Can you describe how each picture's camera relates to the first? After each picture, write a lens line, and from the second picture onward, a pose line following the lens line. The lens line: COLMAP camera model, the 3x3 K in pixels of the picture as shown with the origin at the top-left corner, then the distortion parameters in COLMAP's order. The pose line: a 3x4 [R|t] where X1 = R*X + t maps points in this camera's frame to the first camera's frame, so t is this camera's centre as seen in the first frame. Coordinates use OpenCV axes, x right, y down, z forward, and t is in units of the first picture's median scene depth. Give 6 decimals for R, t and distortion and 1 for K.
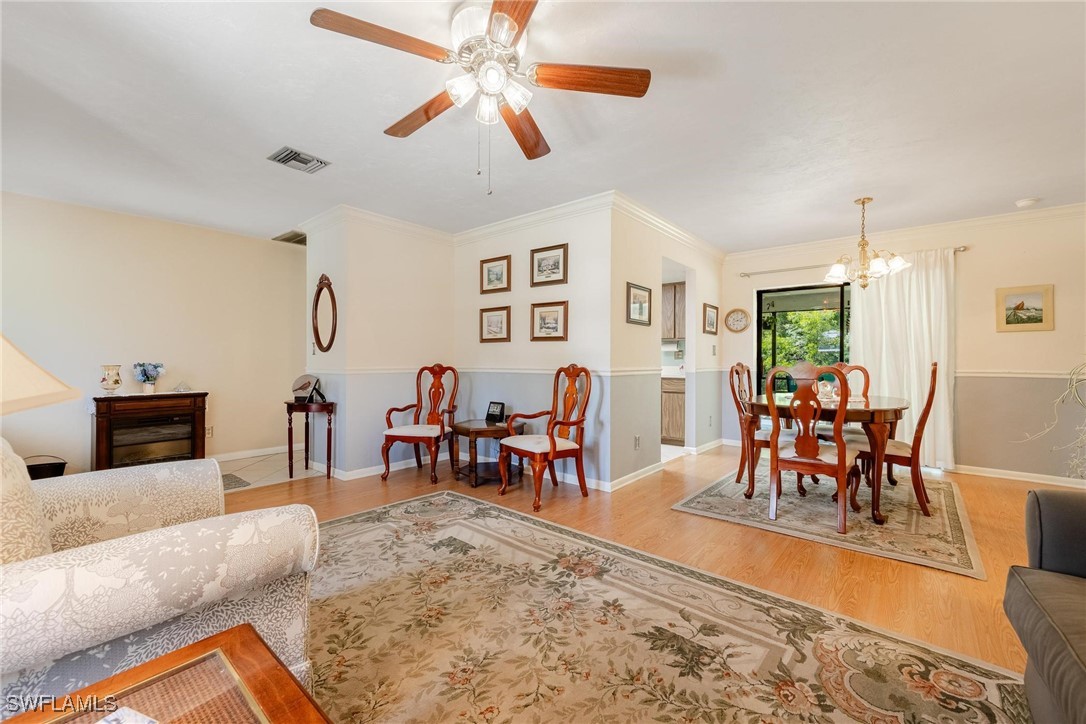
lens RADIAL K [[445.4, 0, 547.8], [0, 445.4, 363.1], [0, 0, 1]] dist [0.008662, 0.000153]
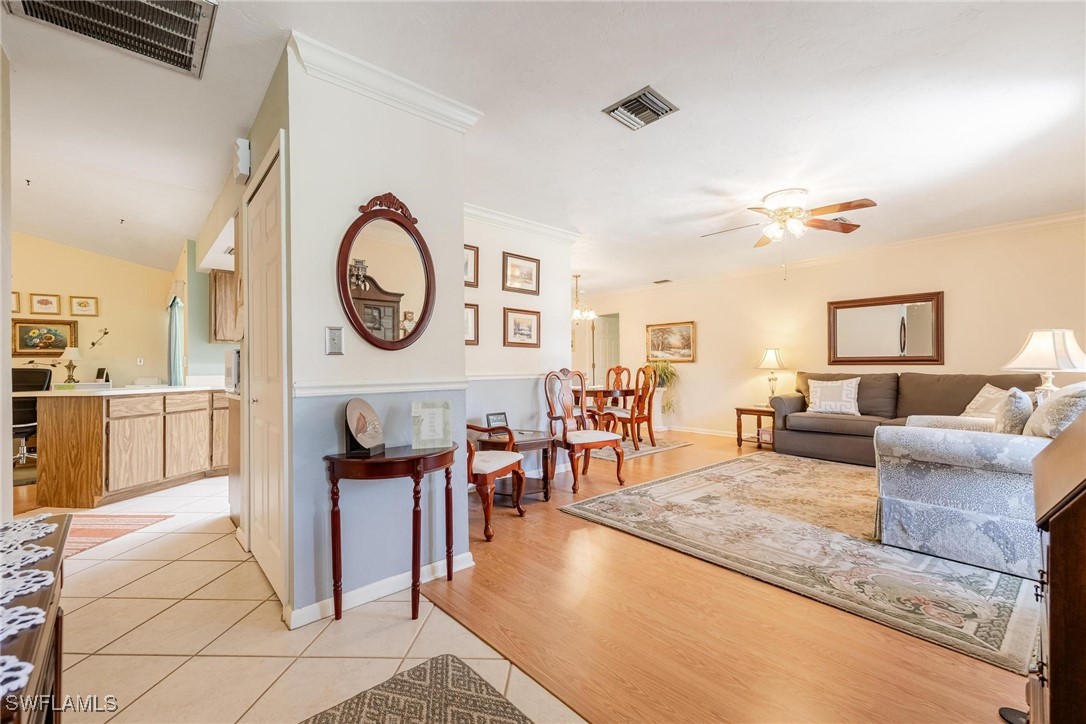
lens RADIAL K [[451.7, 0, 548.2], [0, 451.7, 362.5], [0, 0, 1]] dist [0.011270, -0.000241]
pose [[0.147924, 0.004400, 0.988989, -1.293026], [0.014470, 0.999873, -0.006613, -0.007037], [-0.988893, 0.015289, 0.147841, 0.991831]]
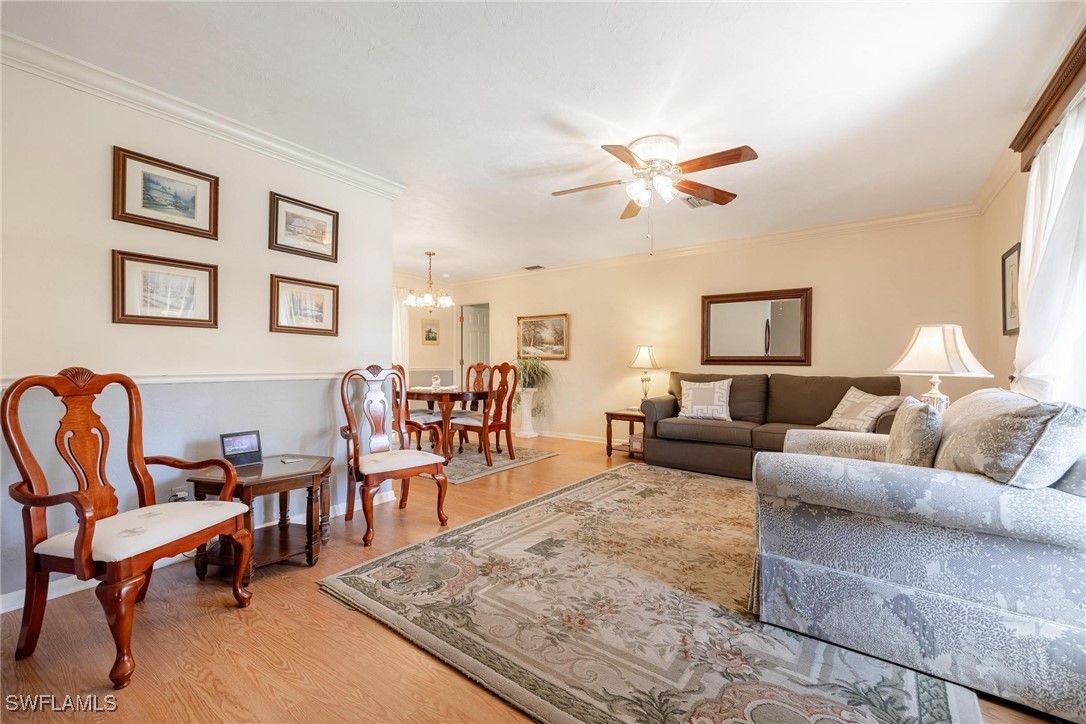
lens RADIAL K [[445.4, 0, 547.8], [0, 445.4, 363.1], [0, 0, 1]] dist [0.008662, 0.000153]
pose [[-0.067441, -0.002981, 0.997719, -0.940291], [0.001560, 0.999994, 0.003093, -0.004634], [-0.997722, 0.001765, -0.067436, 0.830205]]
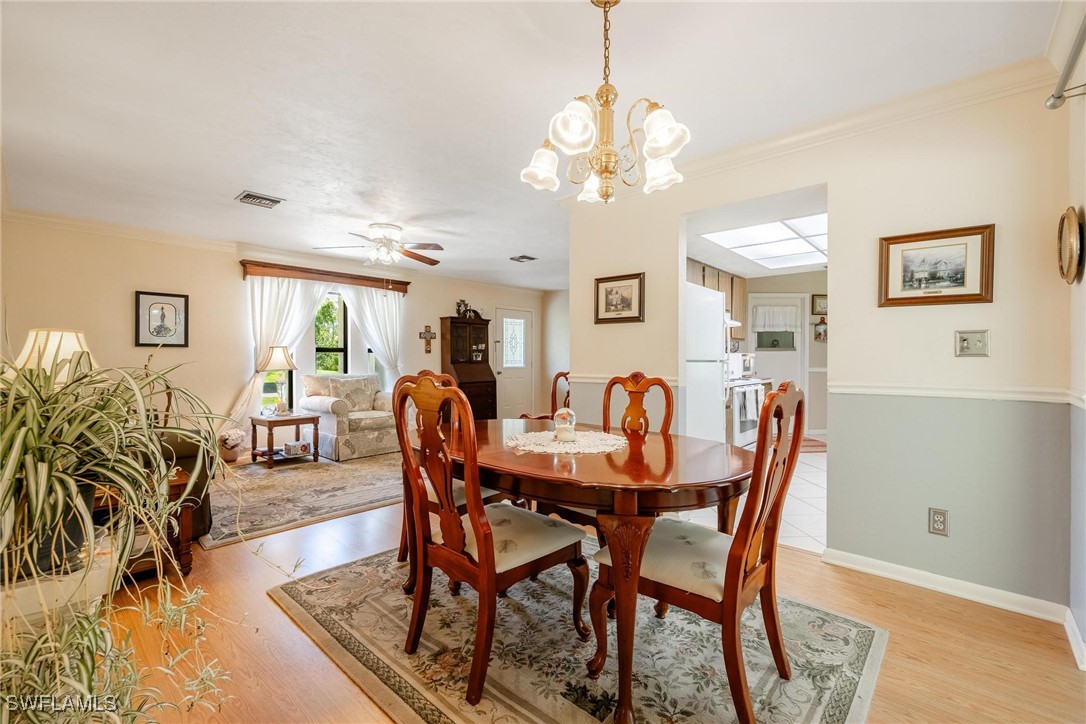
lens RADIAL K [[466.4, 0, 546.9], [0, 466.4, 360.3], [0, 0, 1]] dist [-0.002568, -0.000140]
pose [[-0.045051, 0.001861, -0.998983, 1.340275], [-0.003605, 0.999991, 0.002025, -0.023986], [0.998978, 0.003692, -0.045044, 1.127985]]
